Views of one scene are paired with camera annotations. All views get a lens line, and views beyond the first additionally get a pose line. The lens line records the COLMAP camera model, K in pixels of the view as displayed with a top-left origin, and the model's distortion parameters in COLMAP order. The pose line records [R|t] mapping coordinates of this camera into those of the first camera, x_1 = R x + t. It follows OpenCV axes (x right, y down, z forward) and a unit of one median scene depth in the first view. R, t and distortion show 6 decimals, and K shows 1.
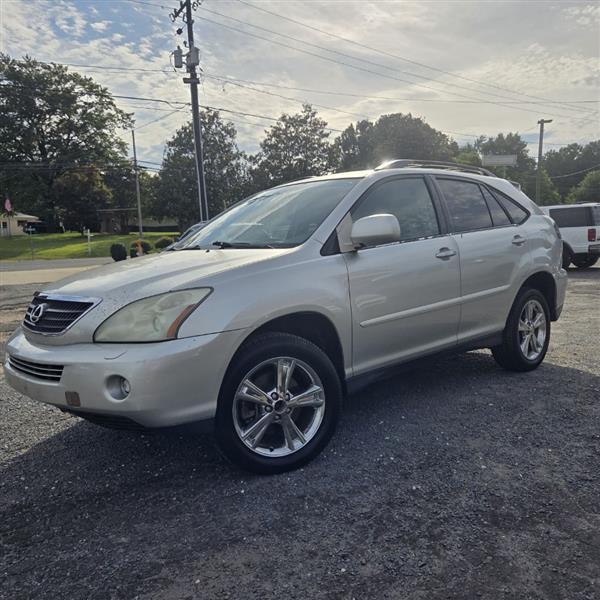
lens RADIAL K [[544.3, 0, 297.0], [0, 544.3, 311.8], [0, 0, 1]] dist [0.038381, 0.000000]
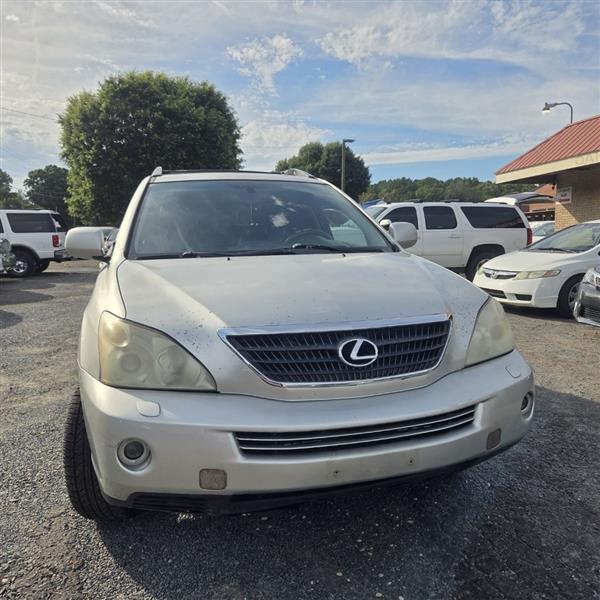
lens RADIAL K [[543.0, 0, 290.3], [0, 543.0, 305.4], [0, 0, 1]] dist [0.033218, 0.000000]
pose [[0.431102, -0.086426, 0.898155, -0.139262], [0.105265, 0.993423, 0.045067, -0.011491], [-0.896142, 0.075115, 0.437364, 0.101748]]
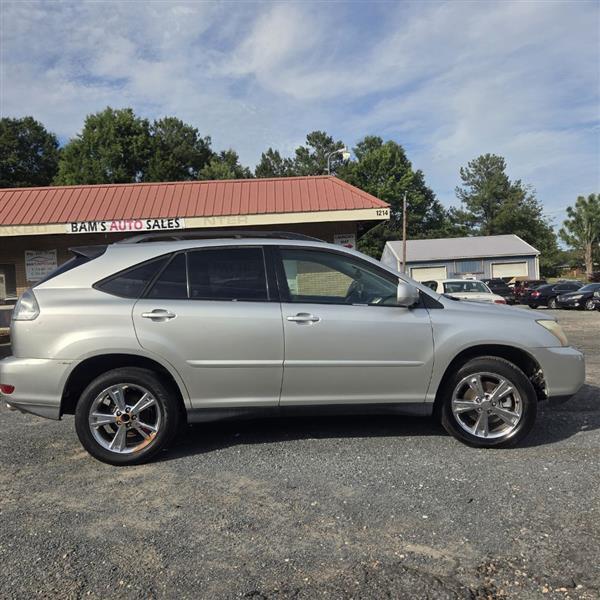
lens RADIAL K [[543.0, 0, 301.8], [0, 543.0, 303.3], [0, 0, 1]] dist [0.033218, 0.000000]
pose [[-0.804222, 0.039894, 0.592988, -0.118352], [0.129567, 0.985515, 0.109420, -0.048175], [-0.580033, 0.164829, -0.797742, 0.376693]]
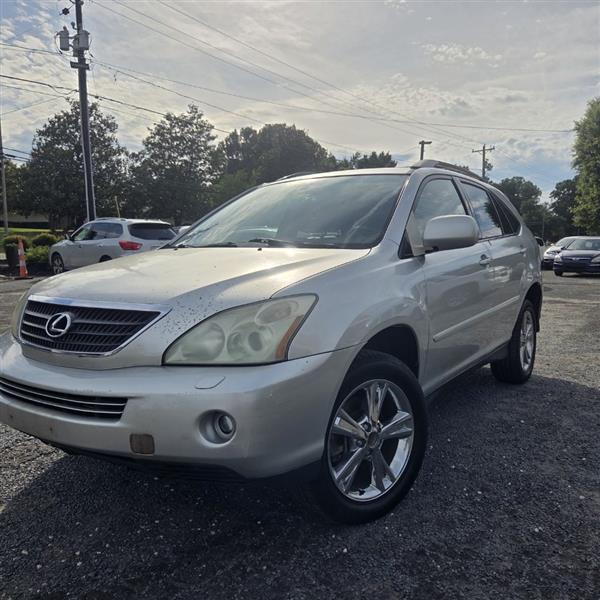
lens RADIAL K [[544.3, 0, 295.3], [0, 544.3, 302.3], [0, 0, 1]] dist [0.038381, 0.000000]
pose [[0.974060, 0.014781, 0.225805, -0.042687], [-0.008628, 0.999565, -0.028211, -0.001189], [-0.226124, 0.025531, 0.973764, 0.026991]]
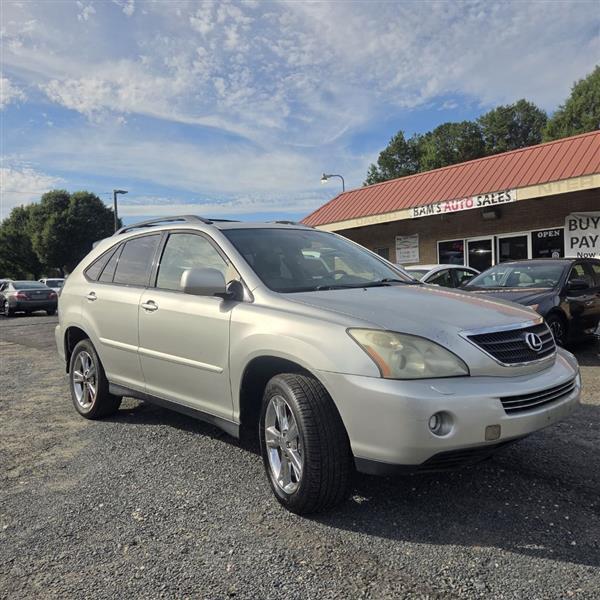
lens RADIAL K [[543.0, 0, 294.2], [0, 543.0, 302.7], [0, 0, 1]] dist [0.033218, 0.000000]
pose [[-0.019736, -0.003628, 0.999799, -0.187794], [0.149958, 0.988671, 0.006548, -0.017815], [-0.988495, 0.150057, -0.018968, 0.185568]]
